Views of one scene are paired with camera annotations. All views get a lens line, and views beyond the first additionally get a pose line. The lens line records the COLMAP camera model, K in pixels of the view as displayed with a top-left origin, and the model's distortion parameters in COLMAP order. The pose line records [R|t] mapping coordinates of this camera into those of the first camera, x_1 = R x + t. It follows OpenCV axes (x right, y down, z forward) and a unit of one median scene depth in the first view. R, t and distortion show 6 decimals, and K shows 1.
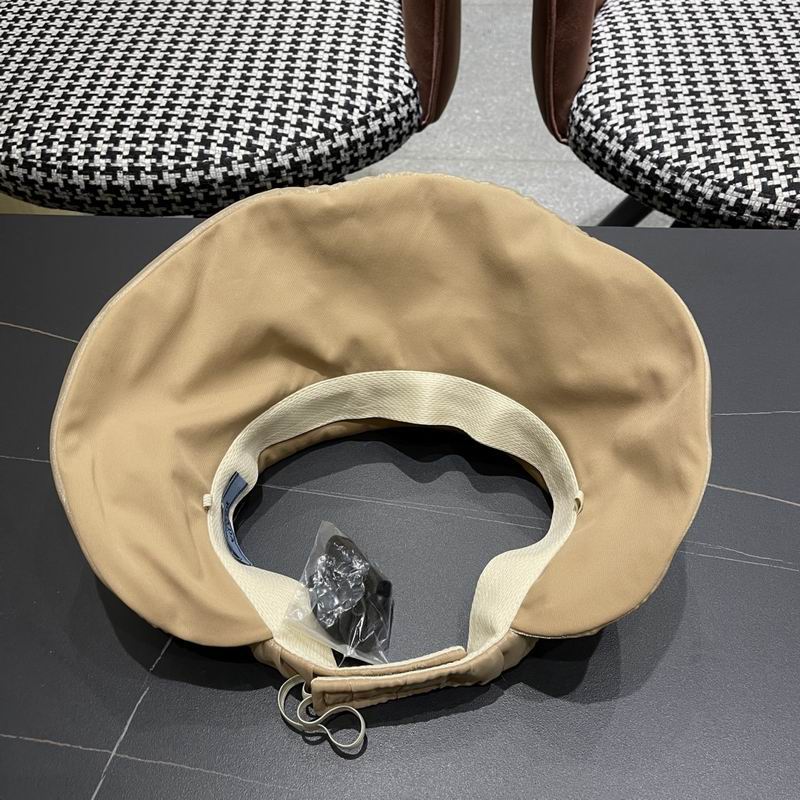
lens RADIAL K [[854.8, 0, 398.3], [0, 854.8, 408.4], [0, 0, 1]] dist [0.029071, 0.000000]
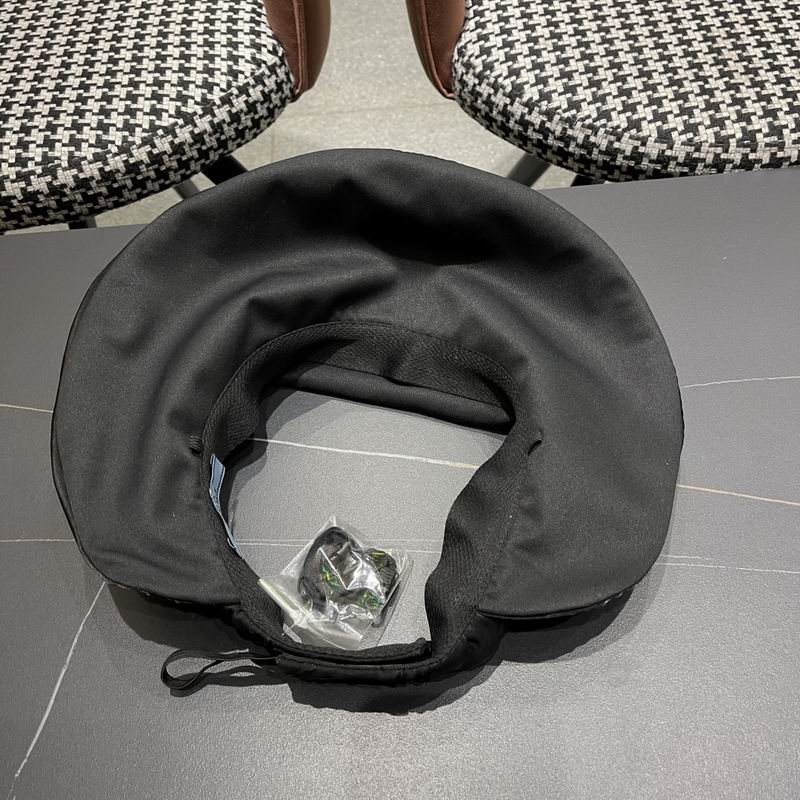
lens RADIAL K [[854.8, 0, 403.2], [0, 854.8, 400.3], [0, 0, 1]] dist [0.029071, 0.000000]
pose [[0.992179, -0.118500, 0.039235, 0.073946], [0.115874, 0.991229, 0.063545, -0.056393], [-0.046421, -0.058502, 0.997207, 0.066847]]
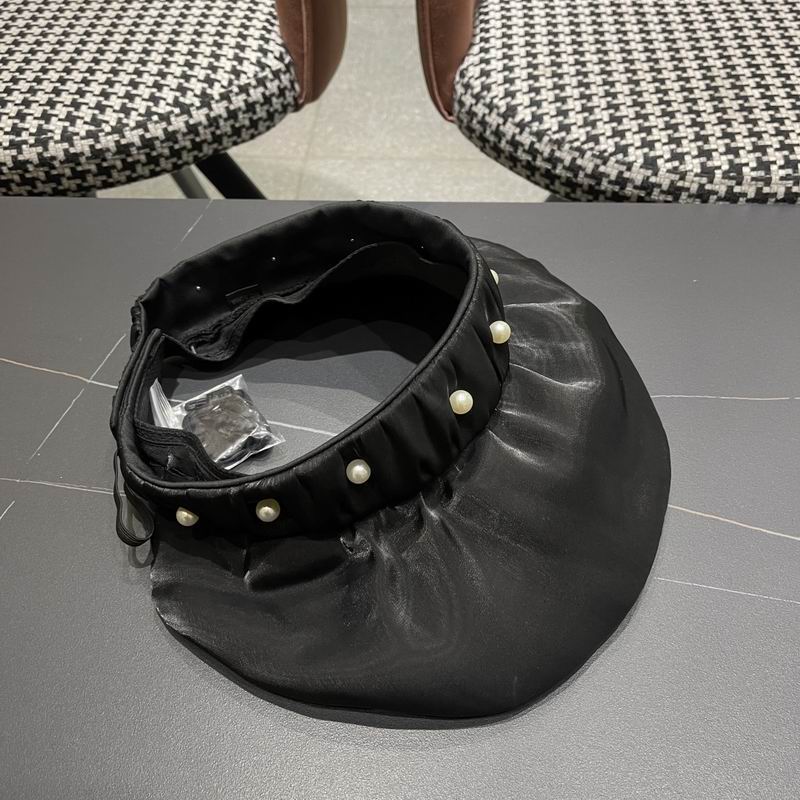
lens RADIAL K [[854.8, 0, 396.0], [0, 854.8, 406.3], [0, 0, 1]] dist [0.029071, 0.000000]
pose [[0.999952, -0.007979, -0.005614, 0.149677], [0.007826, 0.999612, -0.026740, 0.027059], [0.005826, 0.026695, 0.999627, 0.084846]]
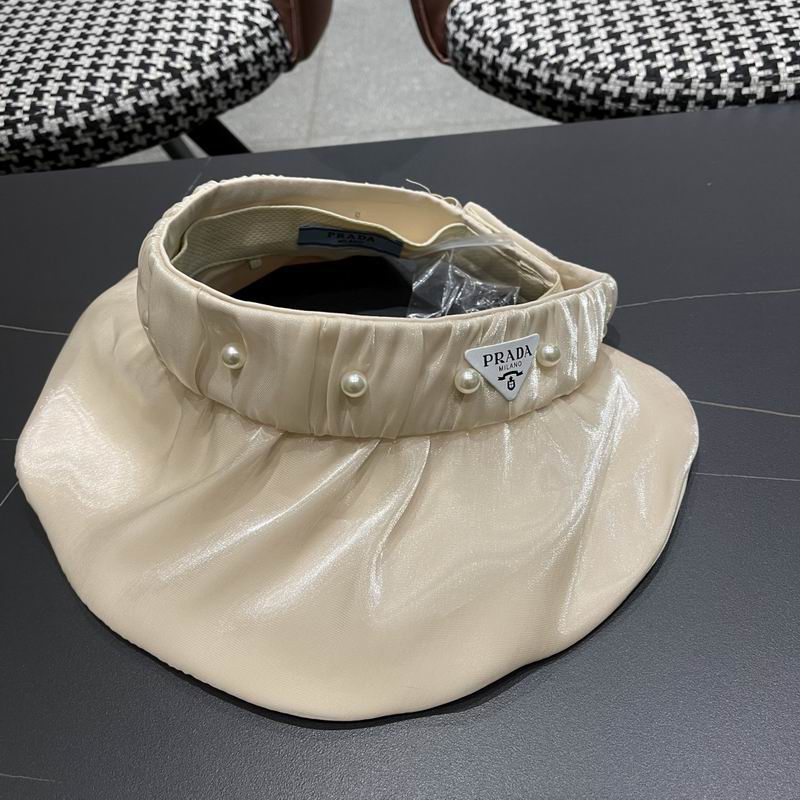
lens RADIAL K [[854.8, 0, 402.9], [0, 854.8, 405.2], [0, 0, 1]] dist [0.029071, 0.000000]
pose [[0.994632, -0.097999, -0.033210, 0.155610], [0.097202, 0.994955, -0.024835, 0.078157], [0.035476, 0.021474, 0.999140, 0.101509]]
